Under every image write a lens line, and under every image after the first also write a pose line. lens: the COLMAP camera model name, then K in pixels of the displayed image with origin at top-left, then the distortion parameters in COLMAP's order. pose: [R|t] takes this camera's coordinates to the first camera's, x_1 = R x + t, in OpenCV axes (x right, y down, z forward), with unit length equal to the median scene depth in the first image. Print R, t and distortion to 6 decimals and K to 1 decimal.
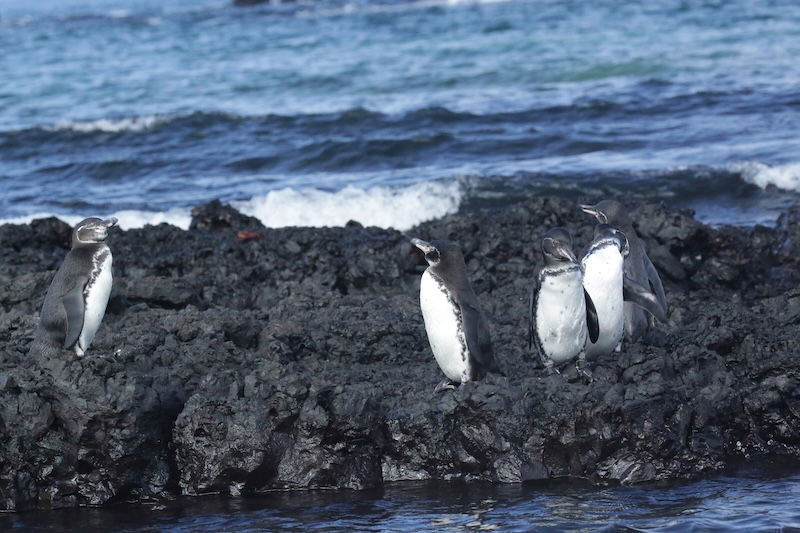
lens RADIAL K [[5539.7, 0, 399.8], [0, 5539.7, 267.0], [0, 0, 1]] dist [-1.440096, 0.000000]
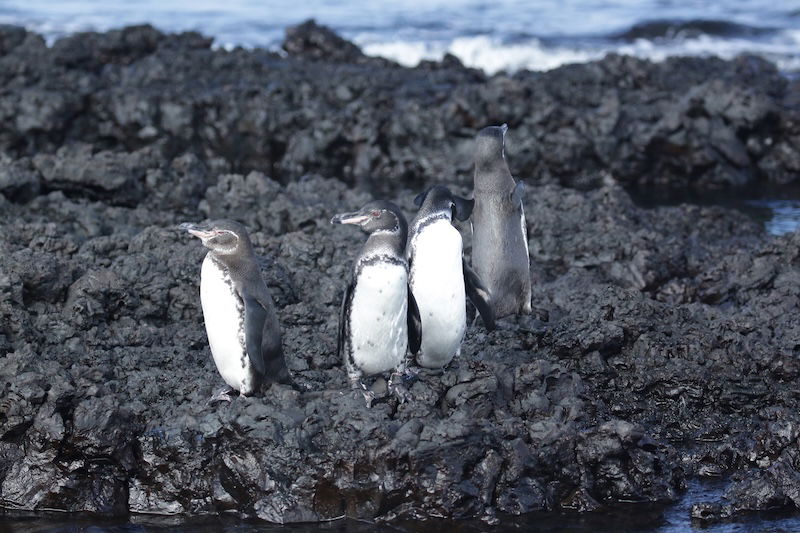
lens RADIAL K [[4677.0, 0, 399.2], [0, 4677.0, 264.2], [0, 0, 1]] dist [-0.996456, 0.000000]
pose [[0.991862, 0.075921, -0.102206, 0.102987], [-0.067819, 0.994441, 0.080547, -0.055242], [0.107753, -0.072960, 0.991497, 0.310974]]
